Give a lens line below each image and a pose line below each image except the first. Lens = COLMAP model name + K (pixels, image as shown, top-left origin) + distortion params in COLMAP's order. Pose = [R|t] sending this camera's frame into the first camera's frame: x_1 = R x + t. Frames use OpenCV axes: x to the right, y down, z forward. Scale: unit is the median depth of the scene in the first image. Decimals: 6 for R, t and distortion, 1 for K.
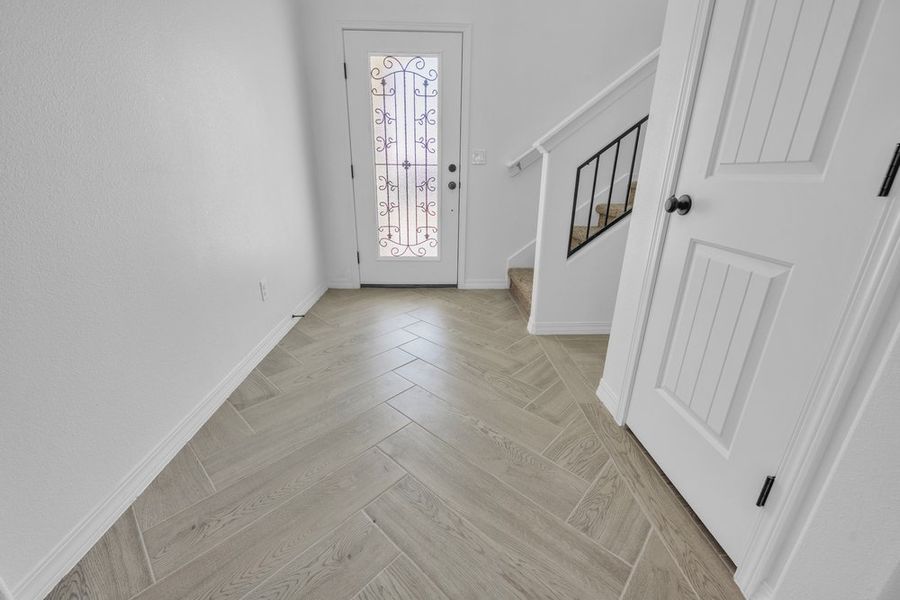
lens RADIAL K [[372.3, 0, 449.9], [0, 372.3, 296.6], [0, 0, 1]] dist [-0.001560, -0.000088]
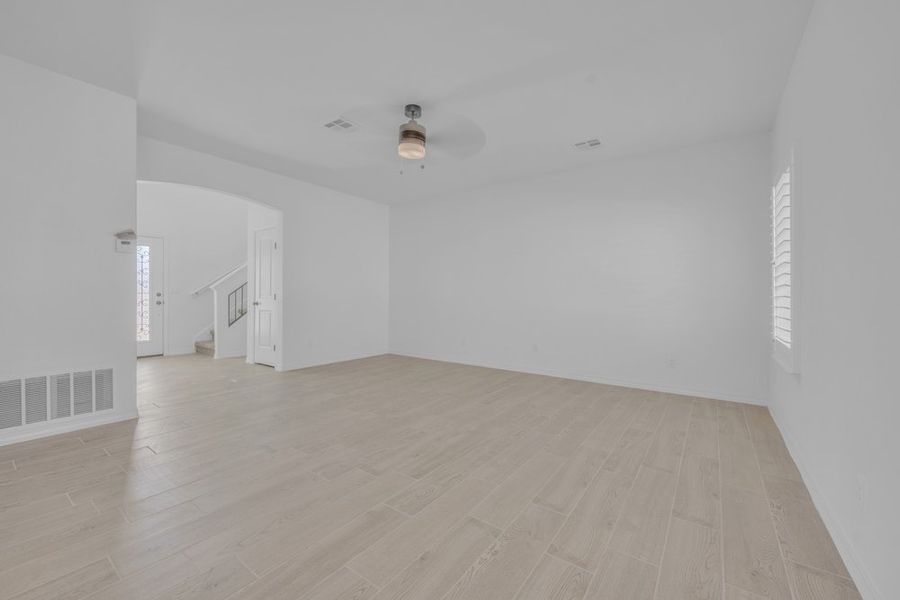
lens RADIAL K [[372.3, 0, 453.0], [0, 372.3, 300.7], [0, 0, 1]] dist [-0.001560, -0.000088]
pose [[0.622639, -0.014982, 0.782366, -0.602190], [0.245253, 0.953177, -0.176929, 0.455401], [-0.743082, 0.302041, 0.597160, -1.448801]]
